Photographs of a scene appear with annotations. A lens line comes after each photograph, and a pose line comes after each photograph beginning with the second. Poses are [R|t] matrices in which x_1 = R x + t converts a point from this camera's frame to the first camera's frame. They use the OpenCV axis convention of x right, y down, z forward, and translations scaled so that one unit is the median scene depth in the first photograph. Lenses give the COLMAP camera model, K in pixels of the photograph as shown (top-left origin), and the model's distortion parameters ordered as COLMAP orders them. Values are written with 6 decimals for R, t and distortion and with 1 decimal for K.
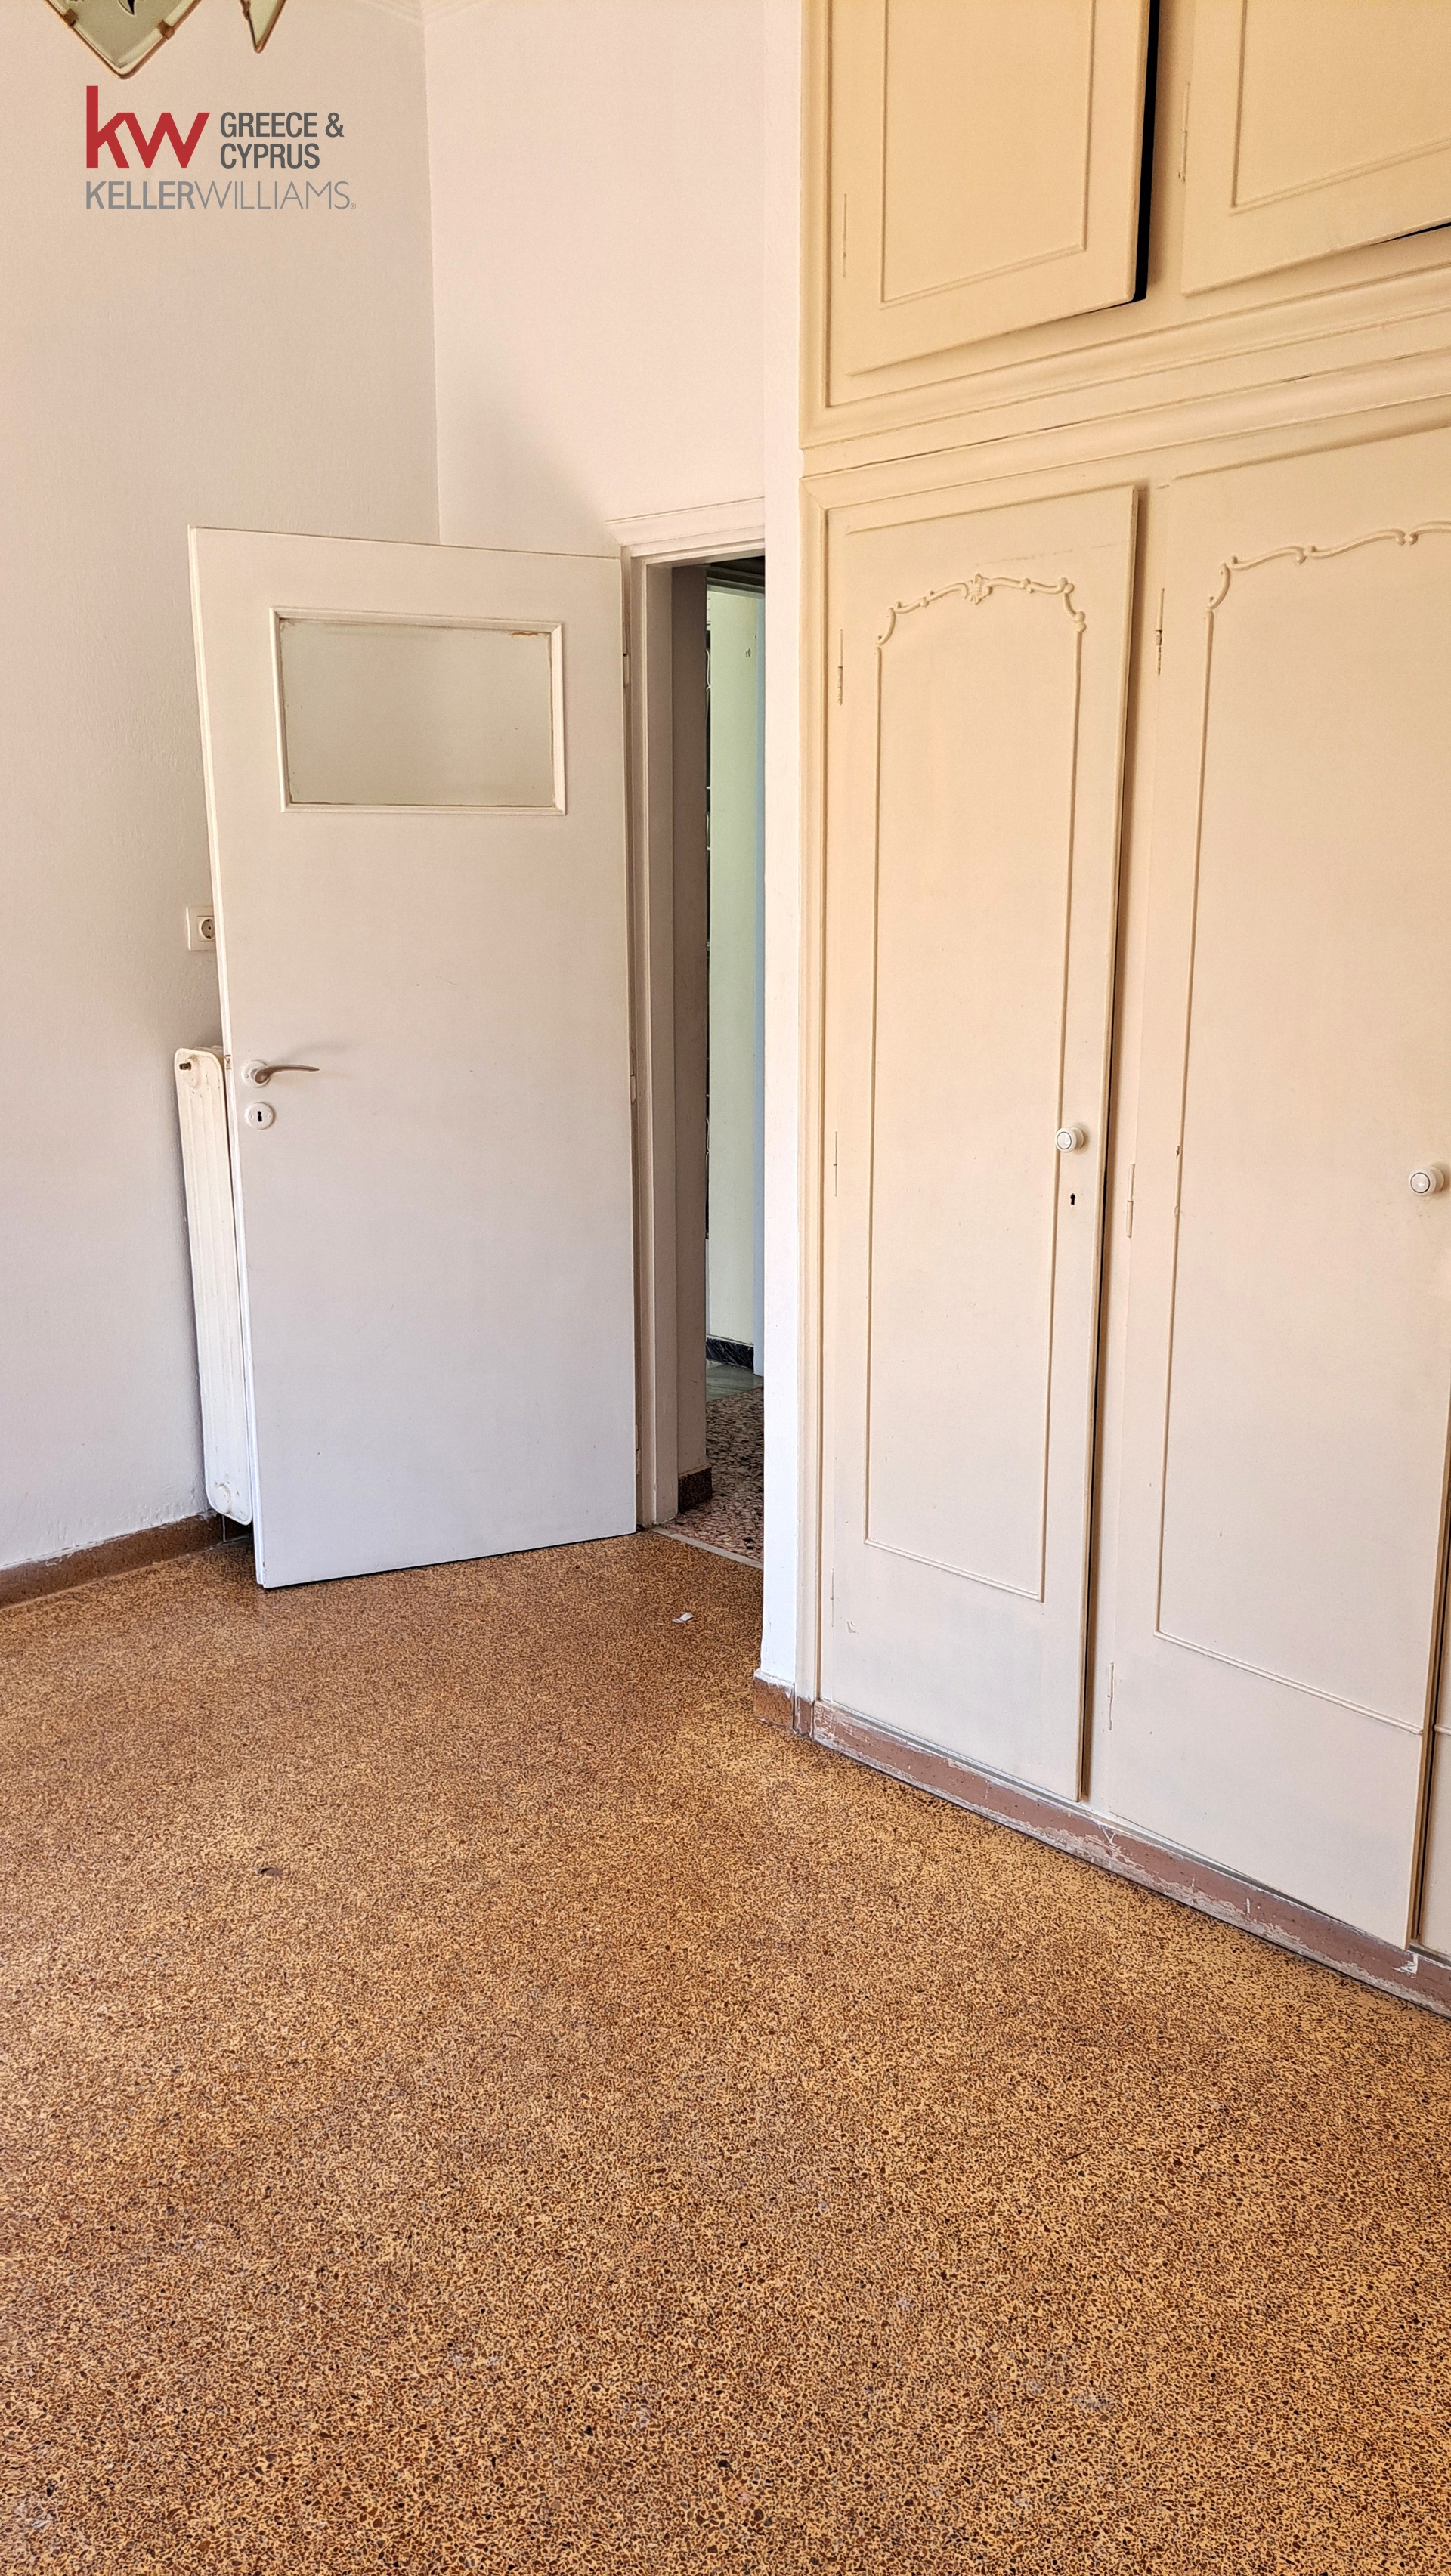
lens RADIAL K [[1882.9, 0, 745.5], [0, 1882.9, 1280.4], [0, 0, 1]] dist [0.053490, -0.030050]
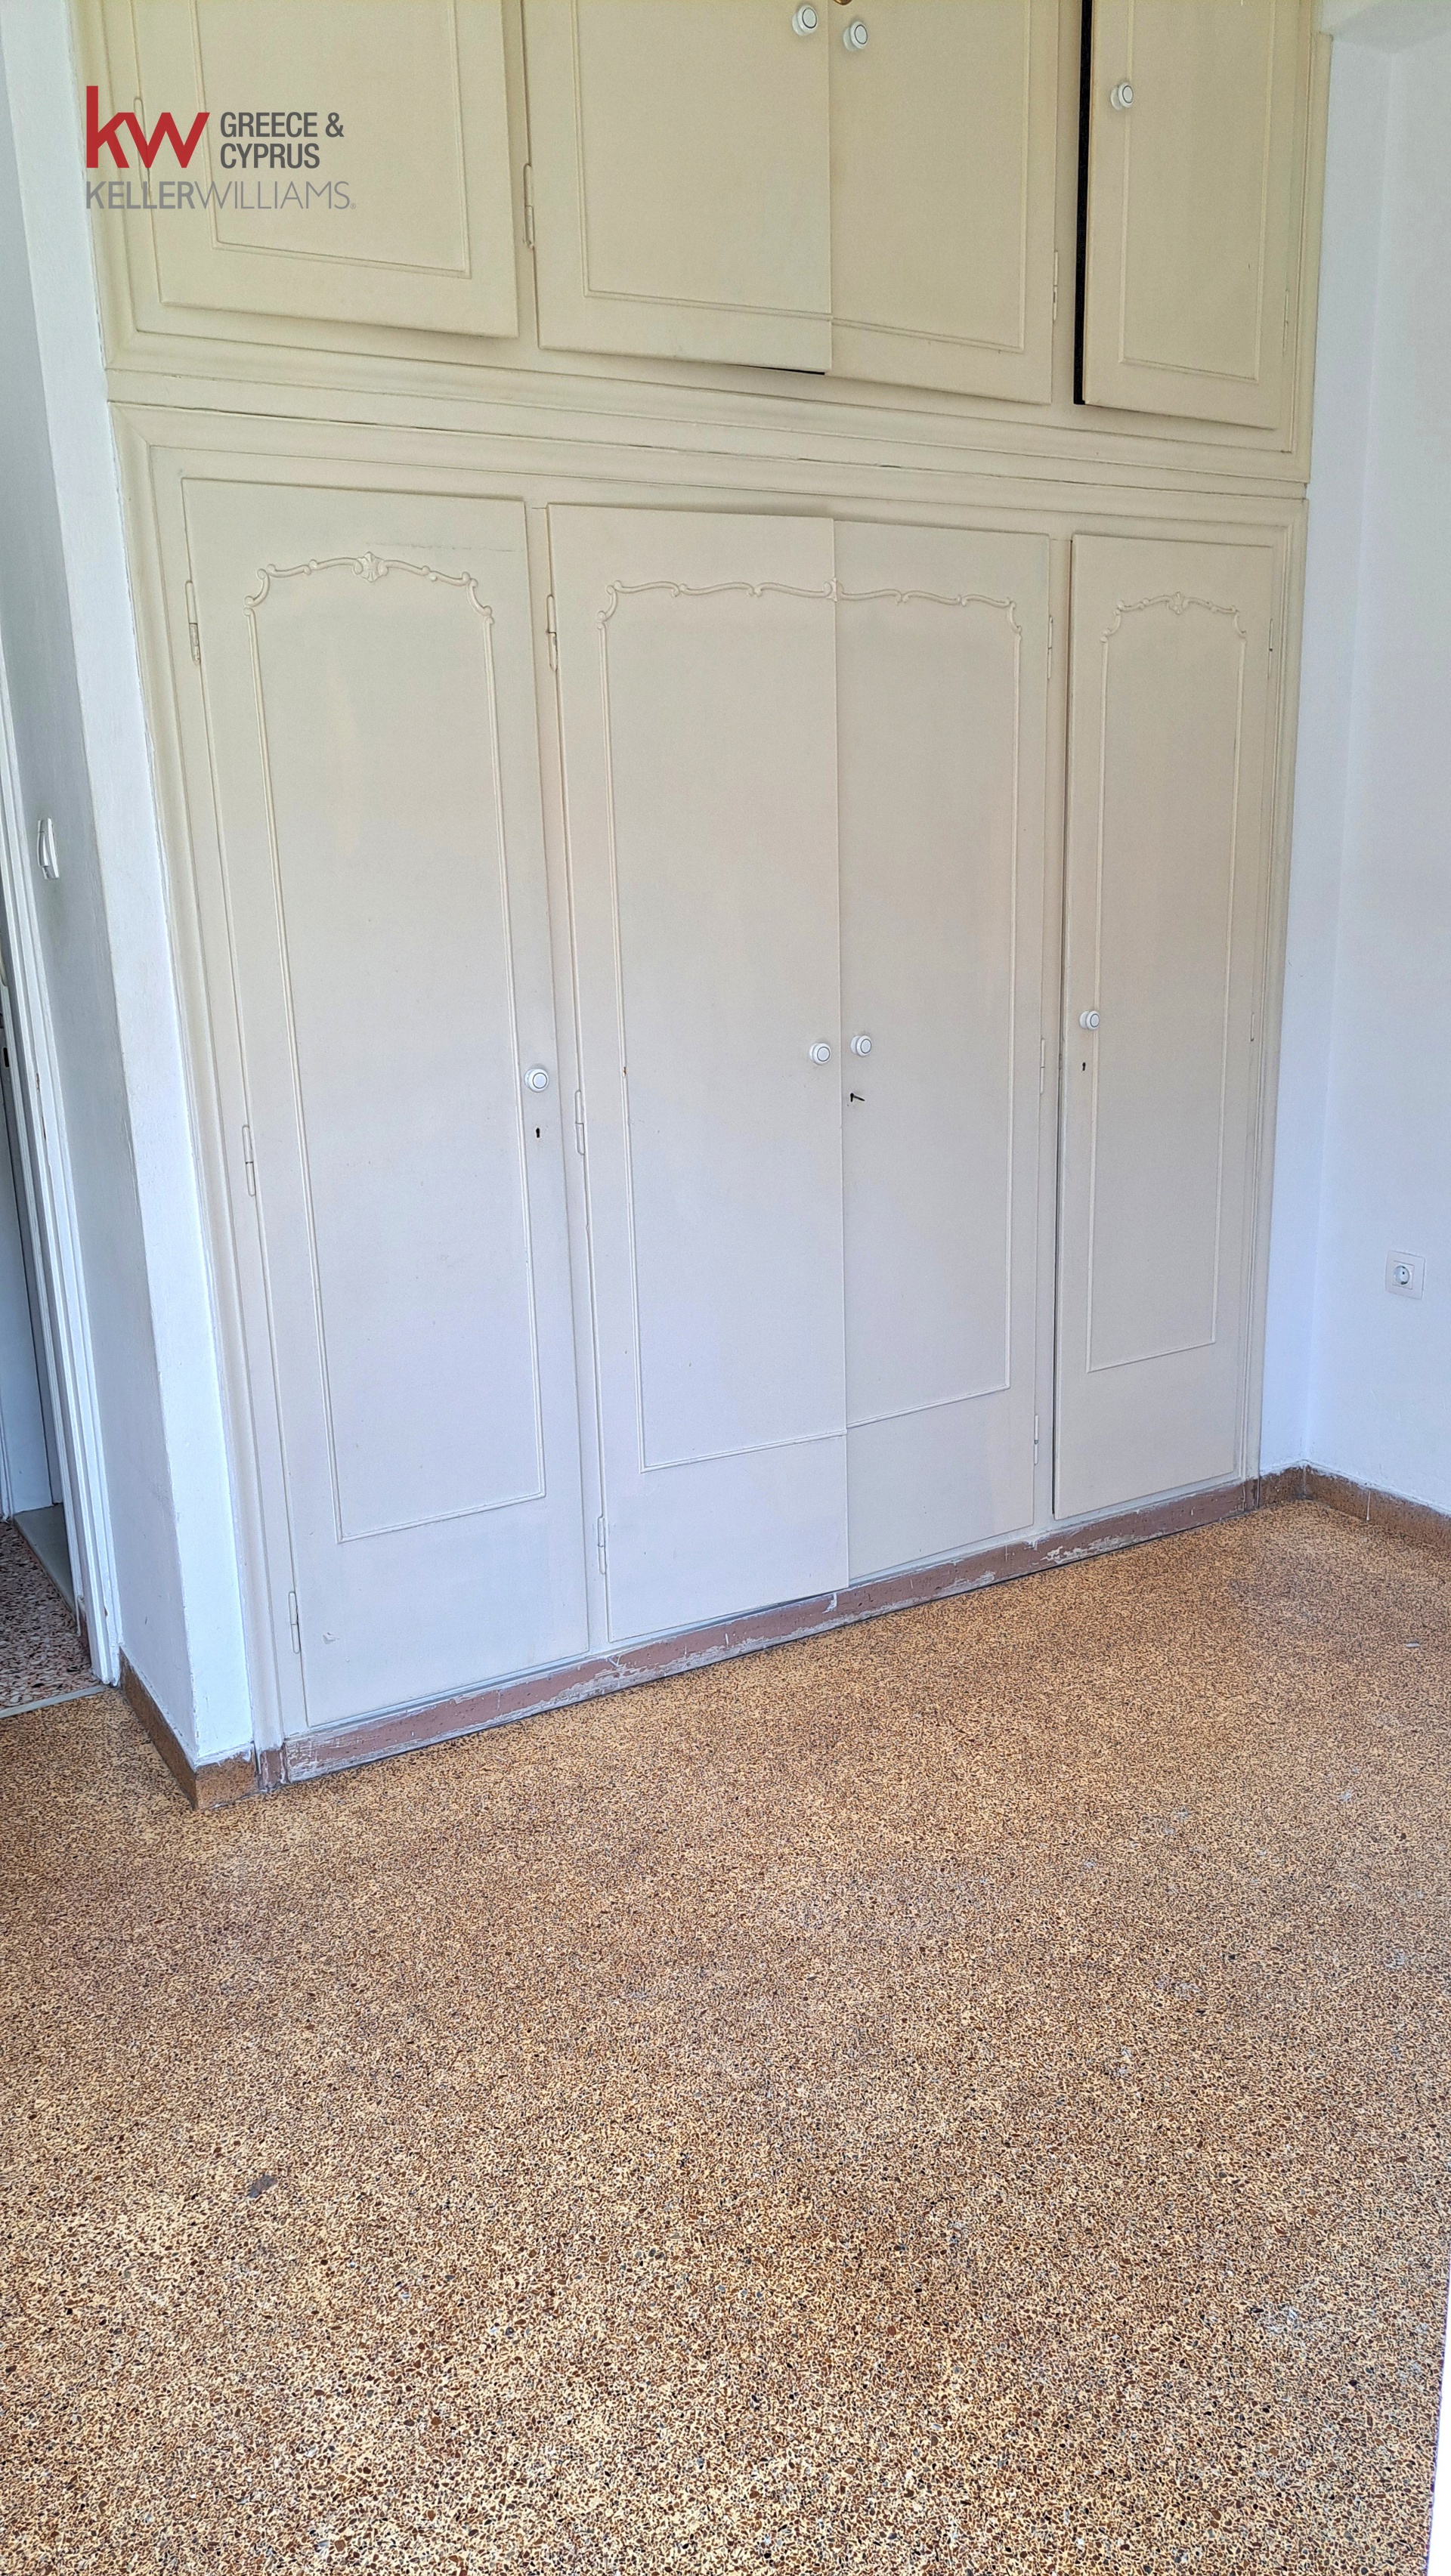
lens RADIAL K [[1882.9, 0, 741.9], [0, 1882.9, 1295.9], [0, 0, 1]] dist [0.053490, -0.030050]
pose [[0.253076, -0.245069, 0.935892, -0.864041], [0.236781, 0.953652, 0.185692, -0.127921], [-0.938023, 0.174608, 0.299374, 0.556847]]
